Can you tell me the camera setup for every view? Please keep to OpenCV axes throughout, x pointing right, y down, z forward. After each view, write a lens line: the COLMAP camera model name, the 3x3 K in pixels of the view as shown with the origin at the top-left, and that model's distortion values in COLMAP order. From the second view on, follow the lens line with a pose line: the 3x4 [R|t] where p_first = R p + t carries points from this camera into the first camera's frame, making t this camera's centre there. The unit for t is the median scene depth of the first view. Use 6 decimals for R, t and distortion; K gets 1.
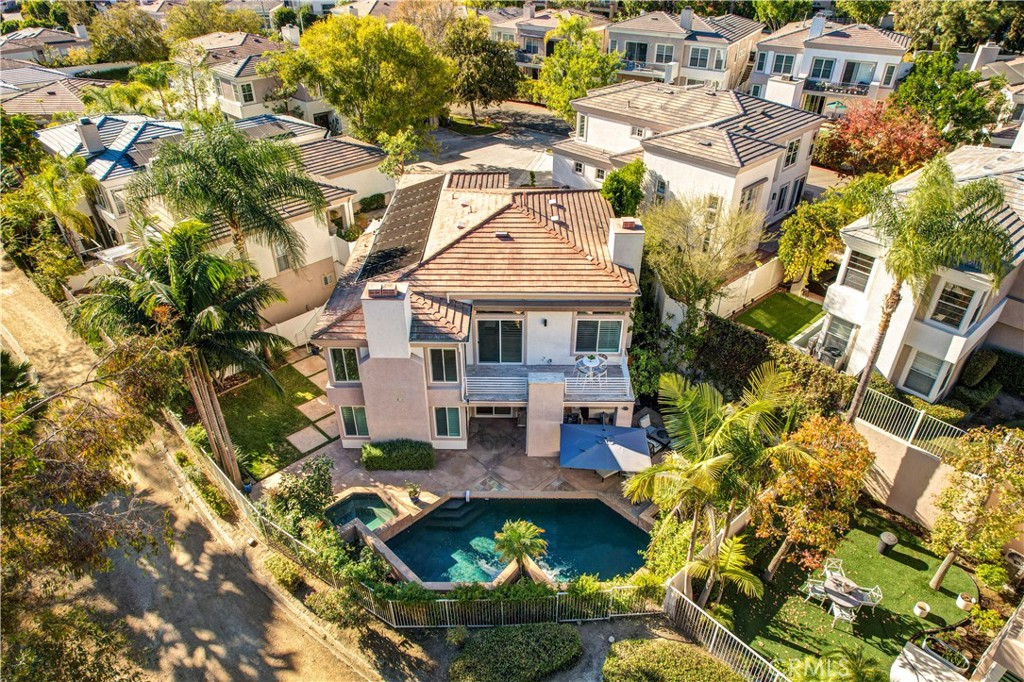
lens RADIAL K [[649.6, 0, 512.0], [0, 649.6, 341.0], [0, 0, 1]] dist [-0.073999, 0.056070]
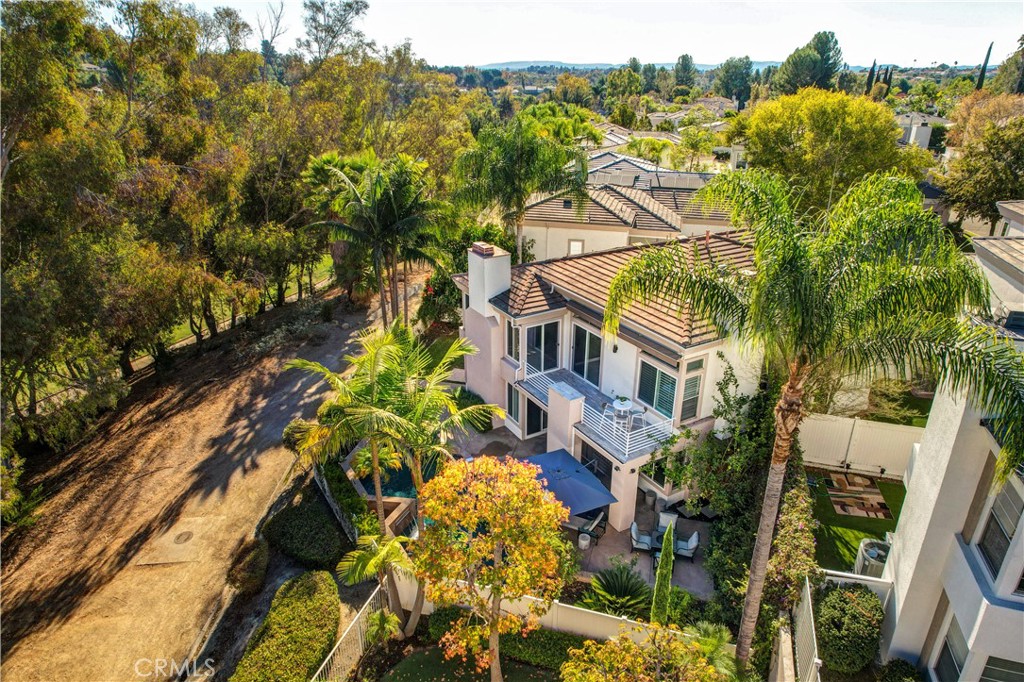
lens RADIAL K [[649.6, 0, 512.0], [0, 649.6, 341.0], [0, 0, 1]] dist [-0.073999, 0.056070]
pose [[0.504617, 0.333720, -0.796237, 0.663697], [-0.488834, 0.870635, 0.055102, -0.017422], [0.711620, 0.361422, 0.602471, 0.383173]]
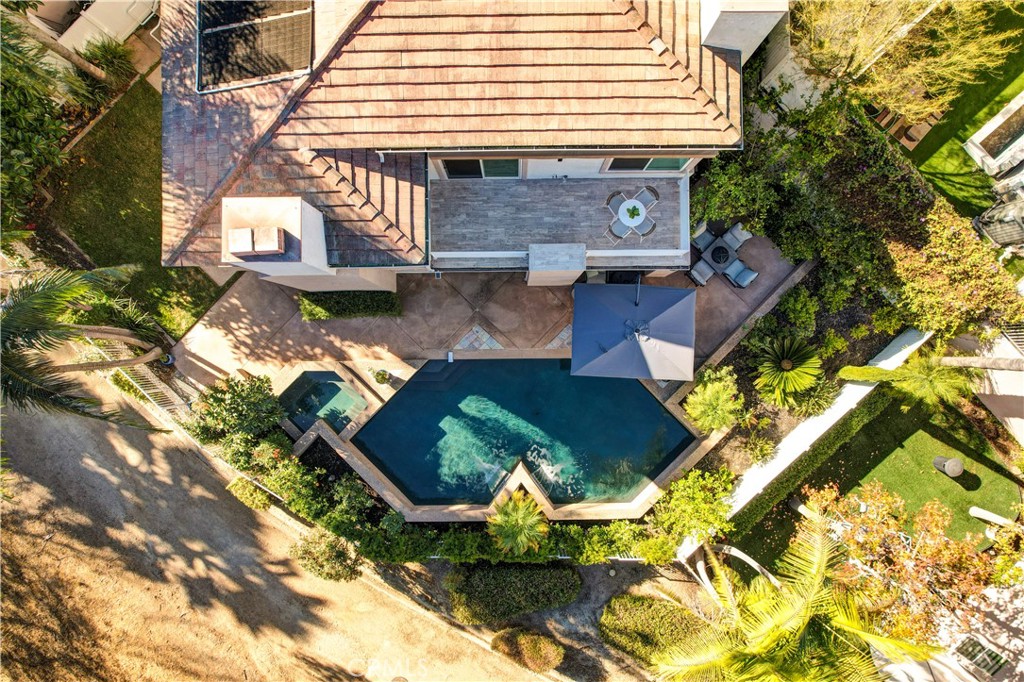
lens RADIAL K [[649.6, 0, 512.0], [0, 649.6, 341.0], [0, 0, 1]] dist [-0.073999, 0.056070]
pose [[0.999791, -0.020206, -0.003194, 0.008291], [0.013935, 0.558370, 0.829475, -0.407948], [-0.014977, -0.829346, 0.558535, 0.557783]]
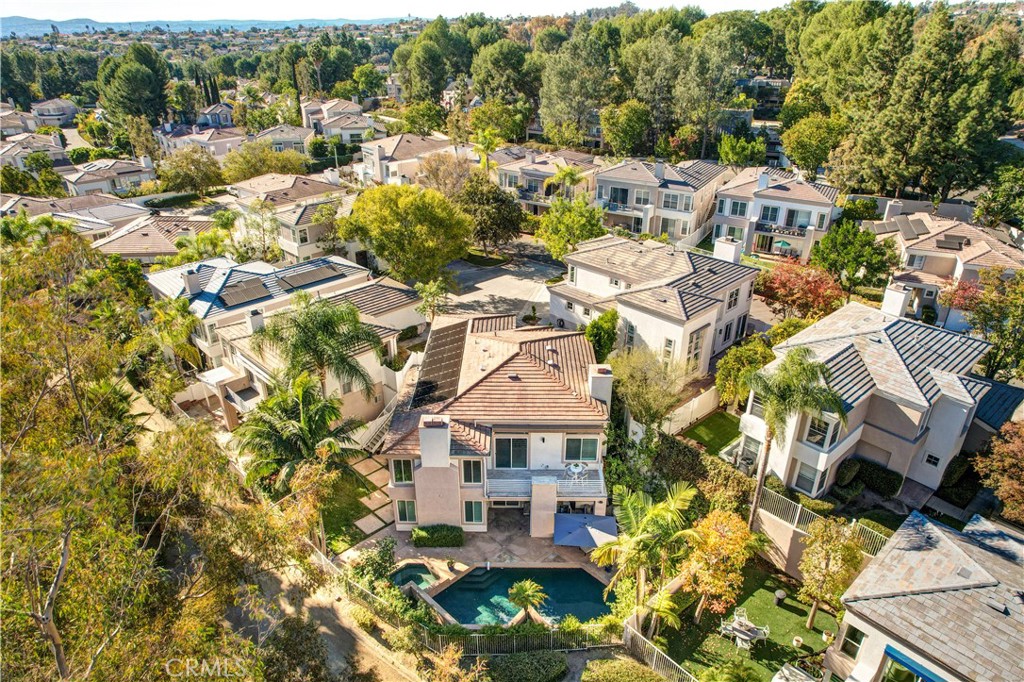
lens RADIAL K [[649.6, 0, 512.0], [0, 649.6, 341.0], [0, 0, 1]] dist [-0.073999, 0.056070]
pose [[0.999998, 0.000548, -0.002156, -0.014361], [-0.000804, 0.992713, -0.120501, -0.072717], [0.002074, 0.120502, 0.992711, -0.428284]]
